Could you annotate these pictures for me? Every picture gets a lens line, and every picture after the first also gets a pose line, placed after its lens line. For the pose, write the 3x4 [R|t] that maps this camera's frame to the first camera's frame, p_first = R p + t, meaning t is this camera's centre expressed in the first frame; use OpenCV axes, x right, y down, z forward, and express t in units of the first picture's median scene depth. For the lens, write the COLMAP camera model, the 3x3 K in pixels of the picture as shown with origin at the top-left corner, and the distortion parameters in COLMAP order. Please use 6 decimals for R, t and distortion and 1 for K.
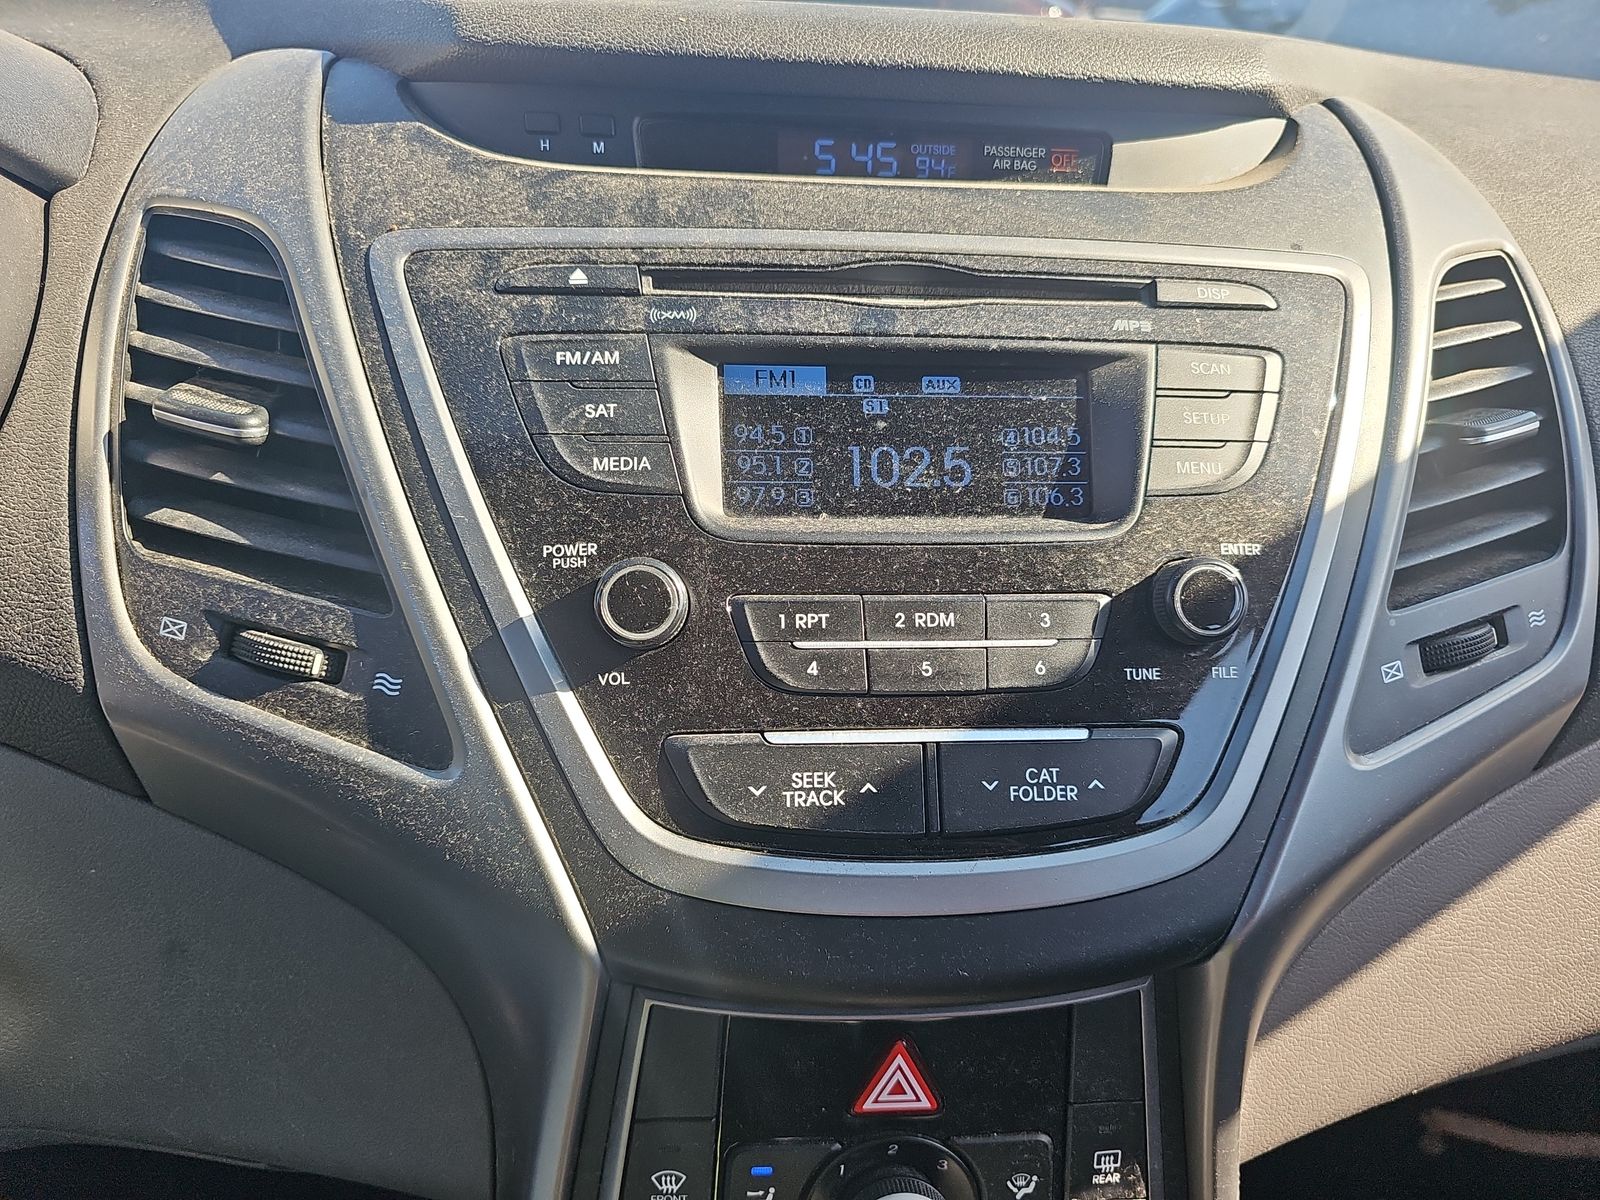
lens RADIAL K [[1057.4, 0, 802.6], [0, 1057.4, 606.0], [0, 0, 1]] dist [0.008919, 0.001548]
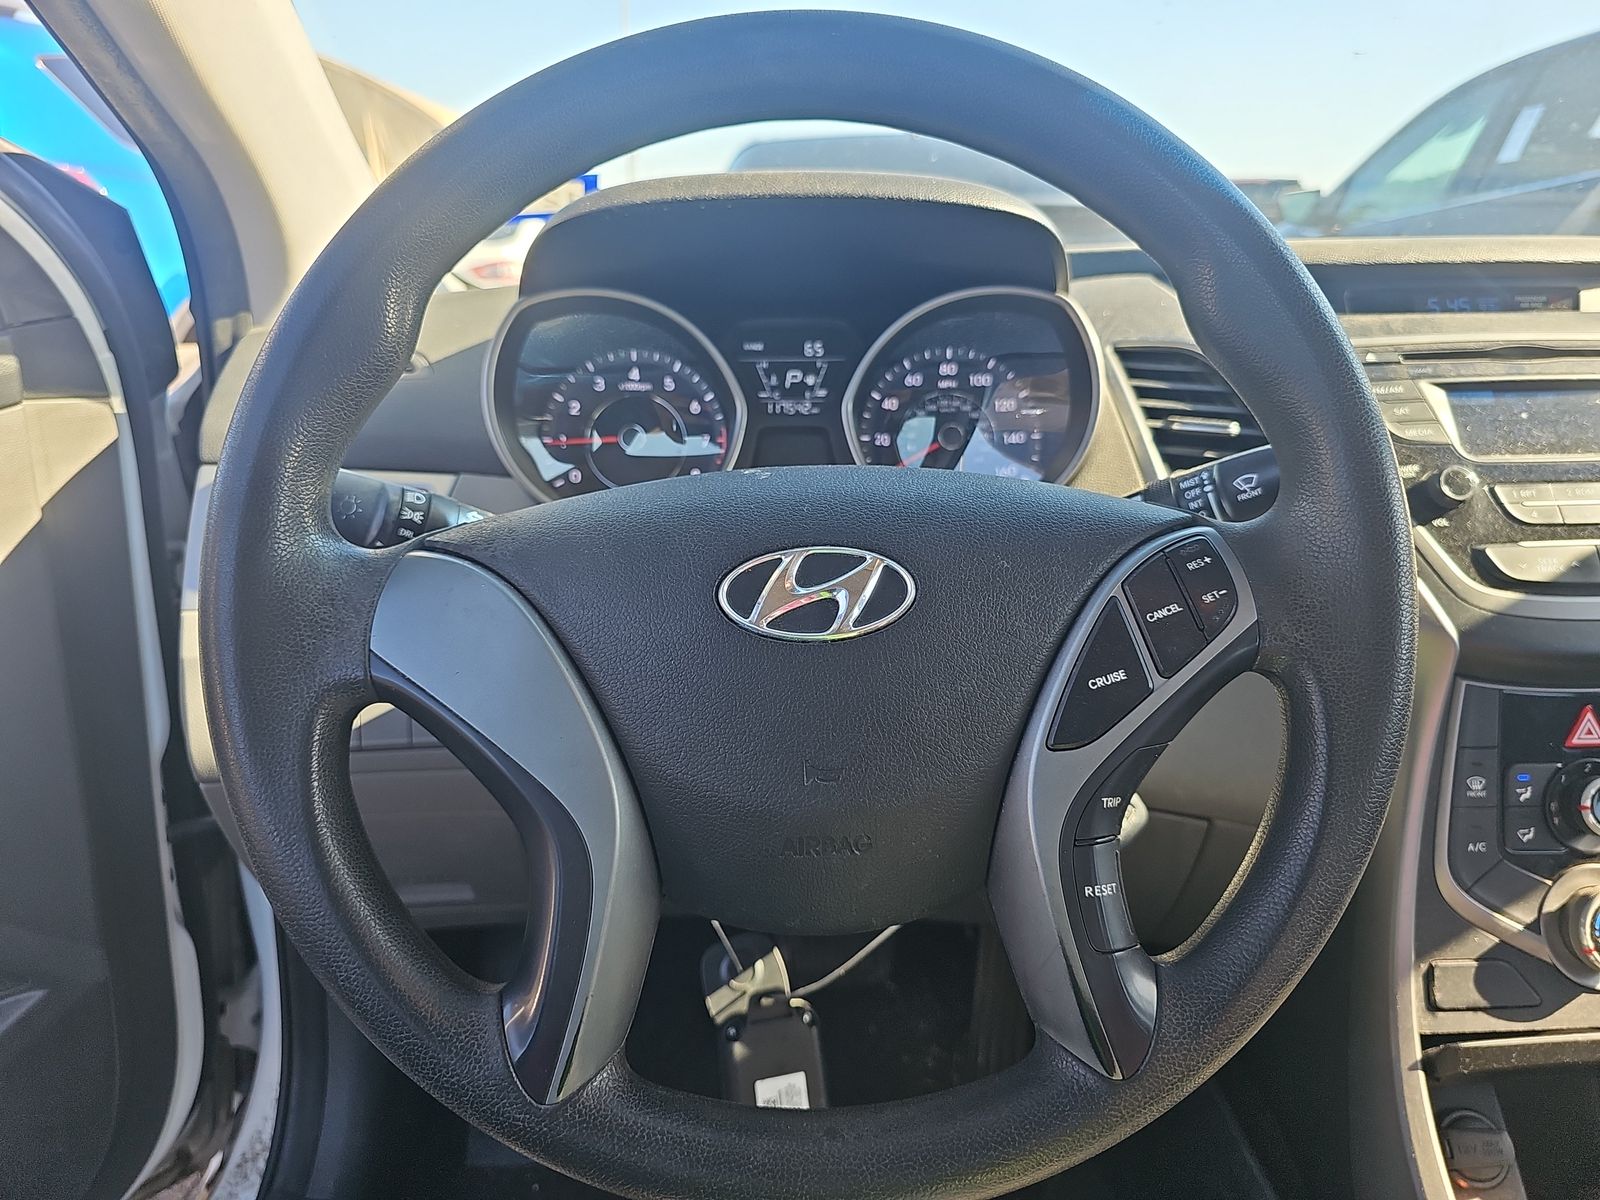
lens RADIAL K [[1057.4, 0, 797.2], [0, 1057.4, 599.8], [0, 0, 1]] dist [0.008919, 0.001548]
pose [[0.997628, -0.045706, -0.051470, -1.292674], [0.034107, 0.977715, -0.207148, 0.585187], [0.059791, 0.204901, 0.976955, -1.095299]]
